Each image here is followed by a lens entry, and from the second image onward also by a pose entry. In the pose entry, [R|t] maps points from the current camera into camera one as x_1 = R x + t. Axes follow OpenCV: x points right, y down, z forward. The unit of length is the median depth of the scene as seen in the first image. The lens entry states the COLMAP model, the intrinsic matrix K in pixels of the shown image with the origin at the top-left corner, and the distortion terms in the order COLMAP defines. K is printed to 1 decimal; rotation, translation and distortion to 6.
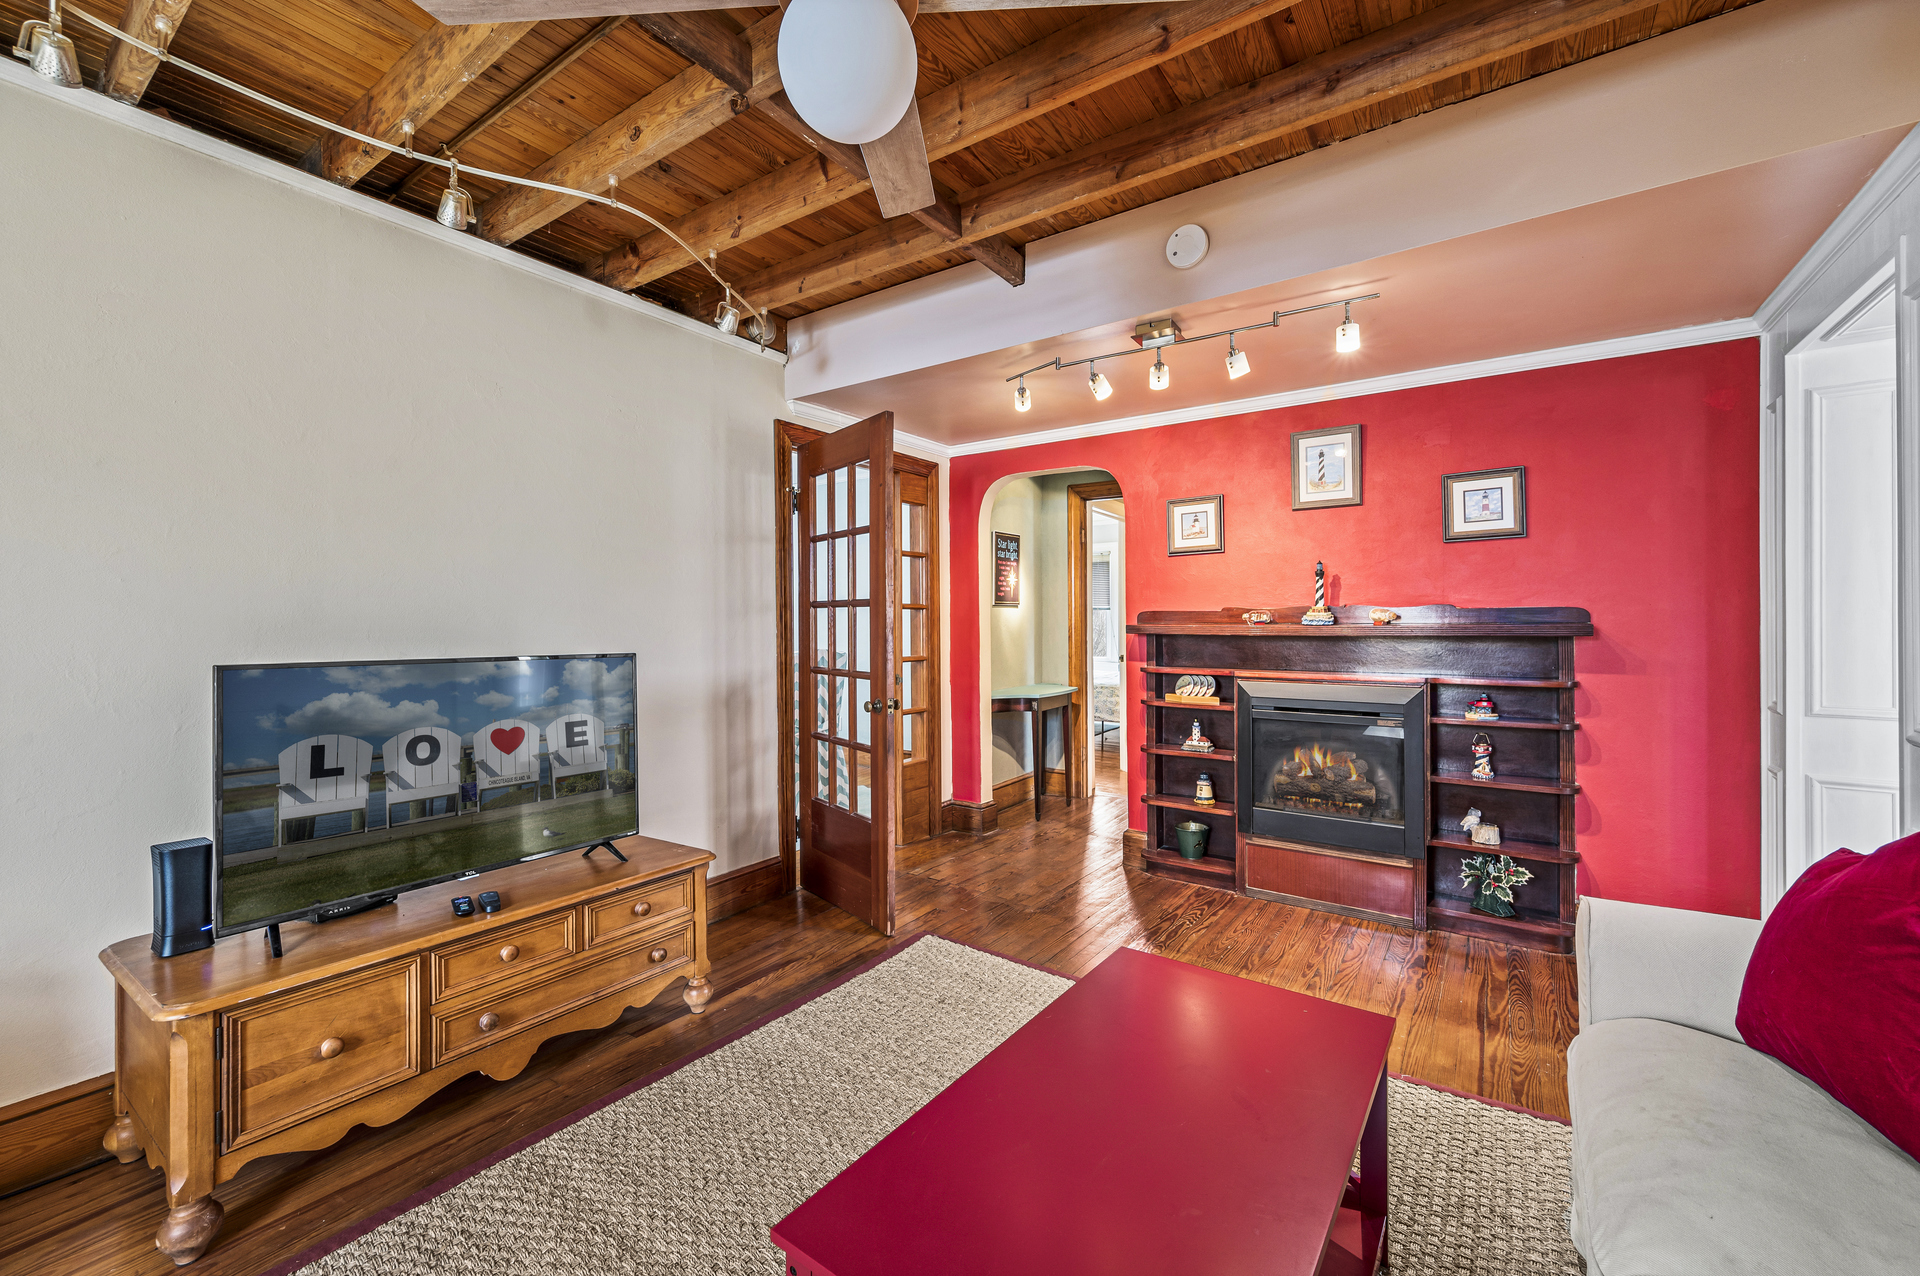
lens RADIAL K [[771.3, 0, 966.5], [0, 771.3, 633.1], [0, 0, 1]] dist [-0.000063, 0.000065]
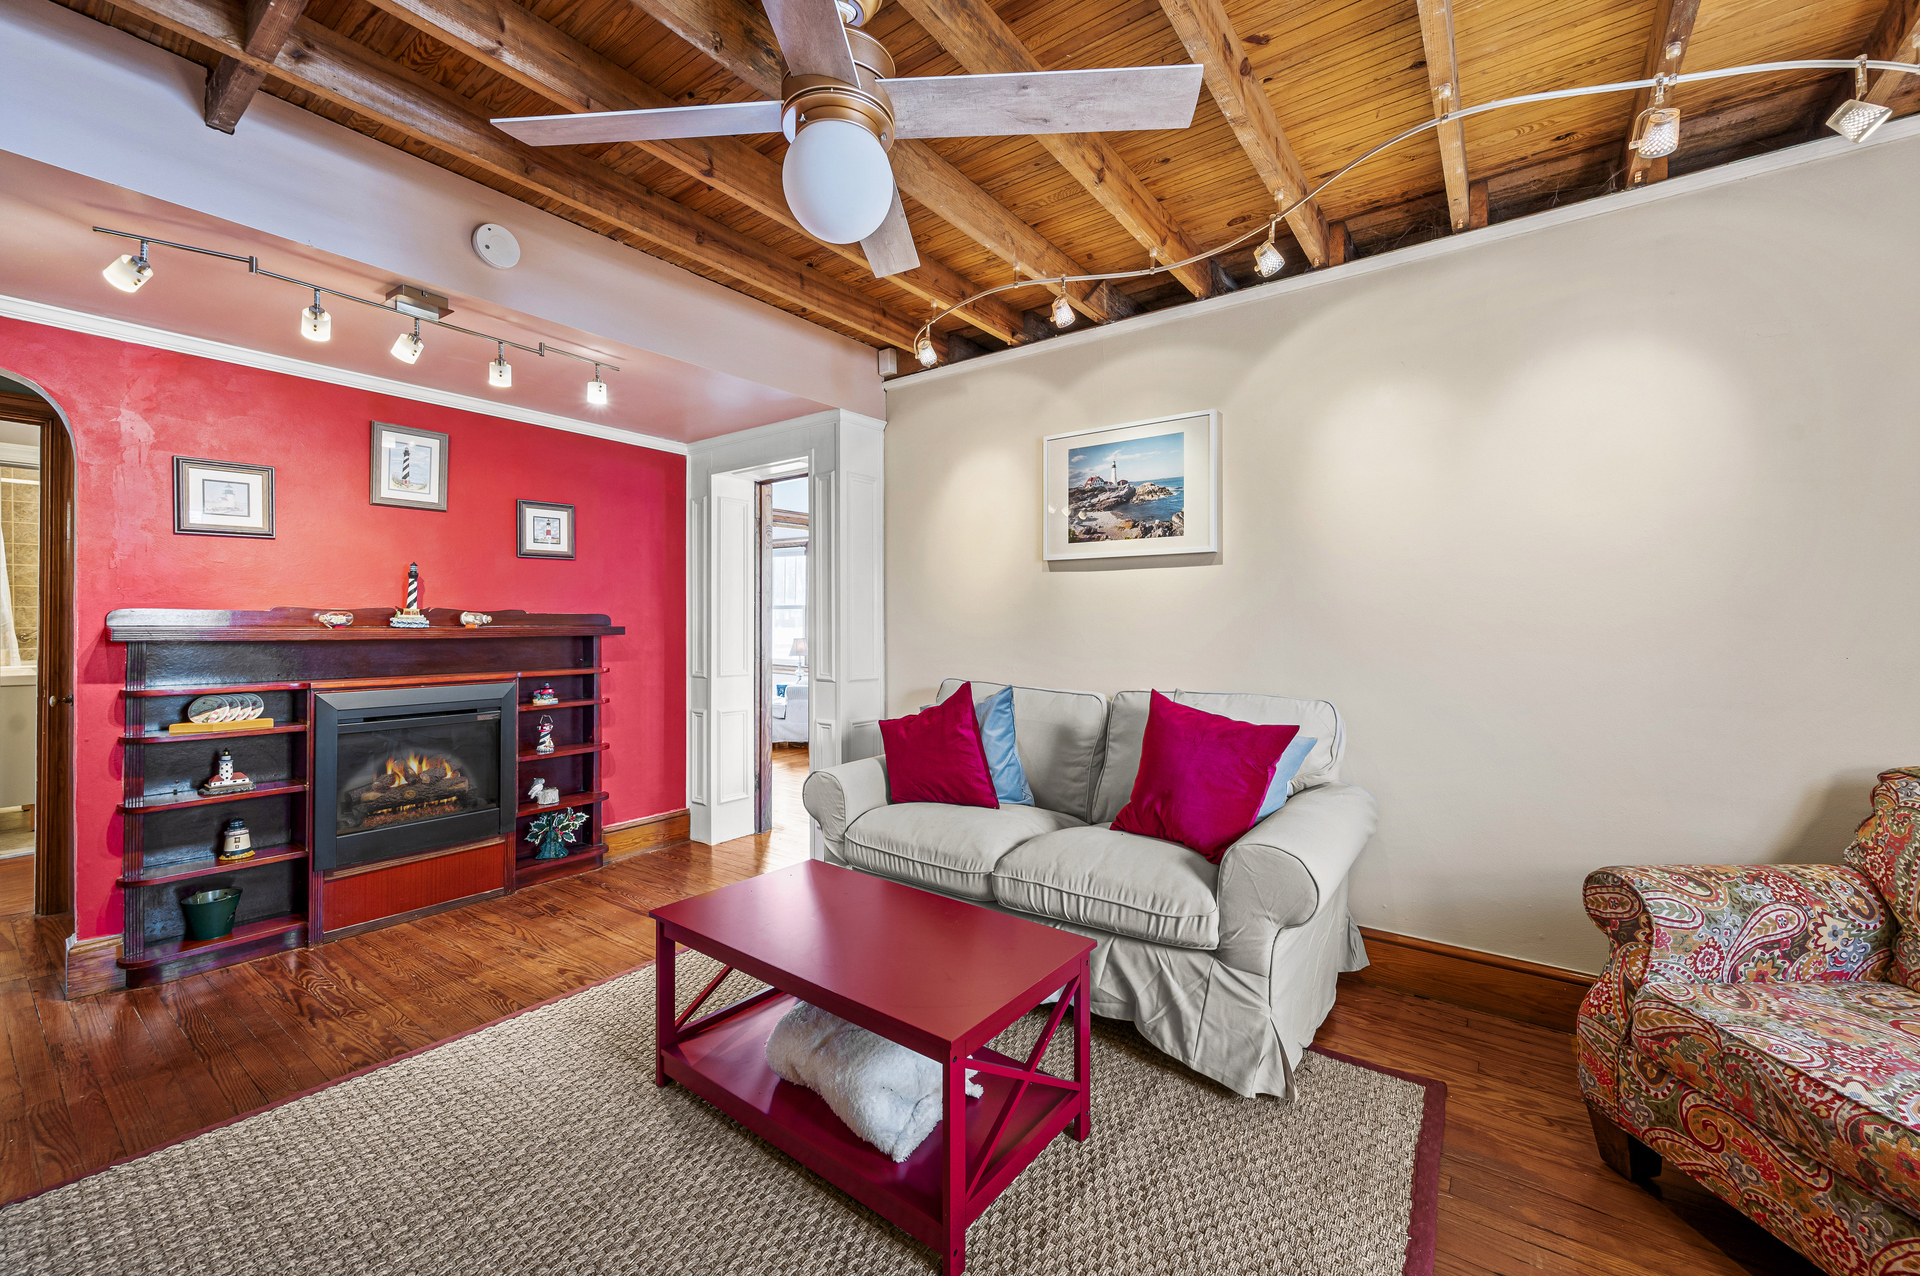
lens RADIAL K [[771.3, 0, 966.5], [0, 771.3, 633.1], [0, 0, 1]] dist [-0.000063, 0.000065]
pose [[0.020026, -0.010982, 0.999739, -0.520583], [0.010940, 0.999882, 0.010765, -0.006901], [-0.999740, 0.010721, 0.020144, 0.285835]]
